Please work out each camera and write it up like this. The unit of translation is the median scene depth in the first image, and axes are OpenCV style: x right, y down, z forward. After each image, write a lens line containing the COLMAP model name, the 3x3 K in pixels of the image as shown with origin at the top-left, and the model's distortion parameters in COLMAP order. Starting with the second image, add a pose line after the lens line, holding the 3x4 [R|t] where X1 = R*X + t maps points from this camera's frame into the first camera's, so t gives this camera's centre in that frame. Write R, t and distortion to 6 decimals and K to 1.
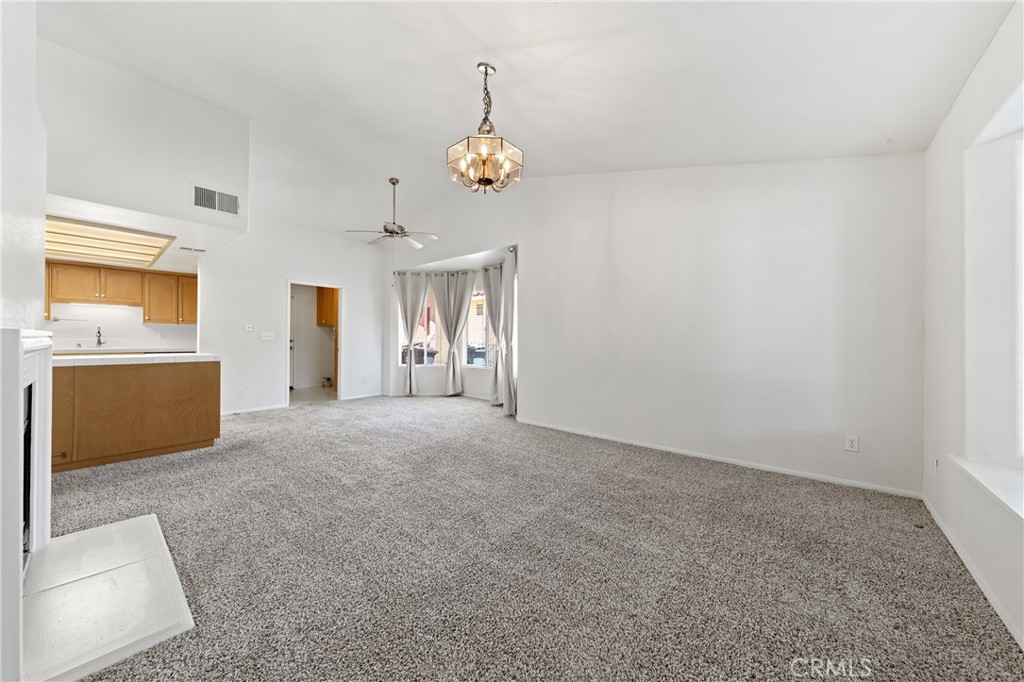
lens RADIAL K [[349.4, 0, 509.5], [0, 349.4, 336.1], [0, 0, 1]] dist [0.000699, -0.000063]
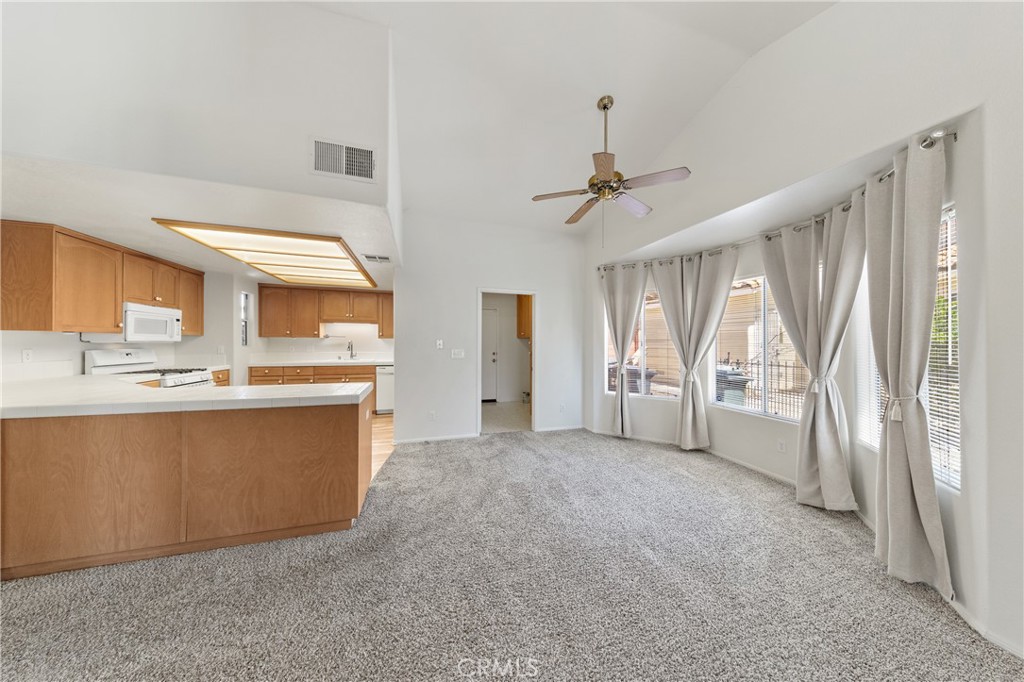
lens RADIAL K [[307.6, 0, 514.5], [0, 307.6, 341.1], [0, 0, 1]] dist [0.000000, -0.000012]
pose [[0.848540, 0.000948, -0.529130, -0.143133], [-0.000212, 0.999999, 0.001452, -0.027694], [0.529131, -0.001120, 0.848539, 0.366186]]
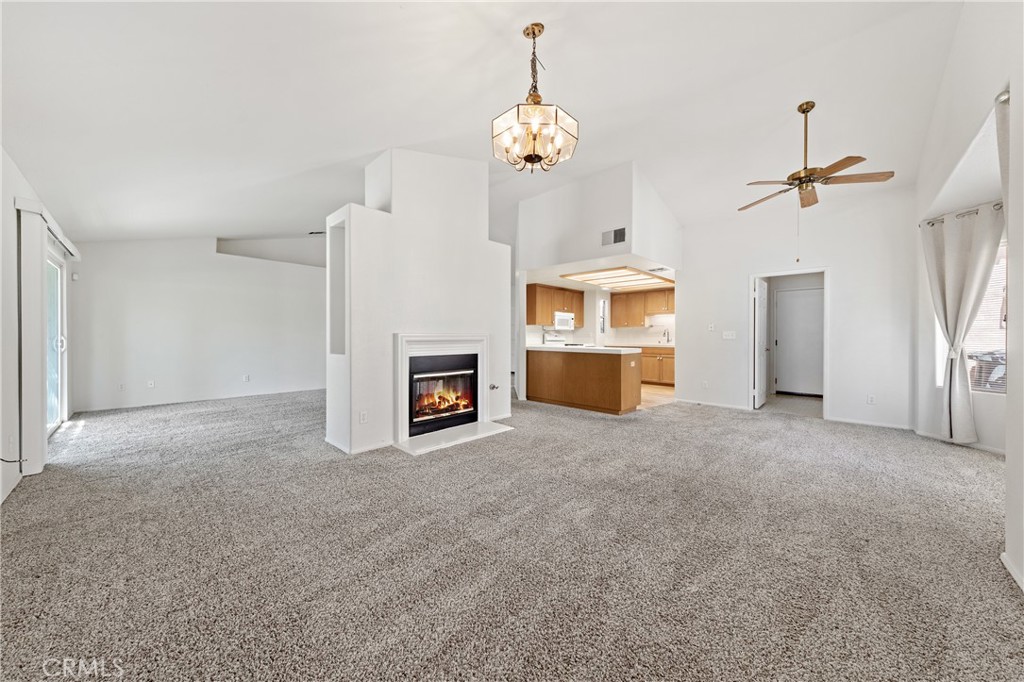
lens RADIAL K [[349.4, 0, 509.5], [0, 349.4, 336.1], [0, 0, 1]] dist [0.000699, -0.000063]
pose [[-0.046226, -0.006153, -0.998912, 0.299633], [0.005929, 0.999962, -0.006434, 0.004138], [0.998913, -0.006220, -0.046188, 0.352443]]
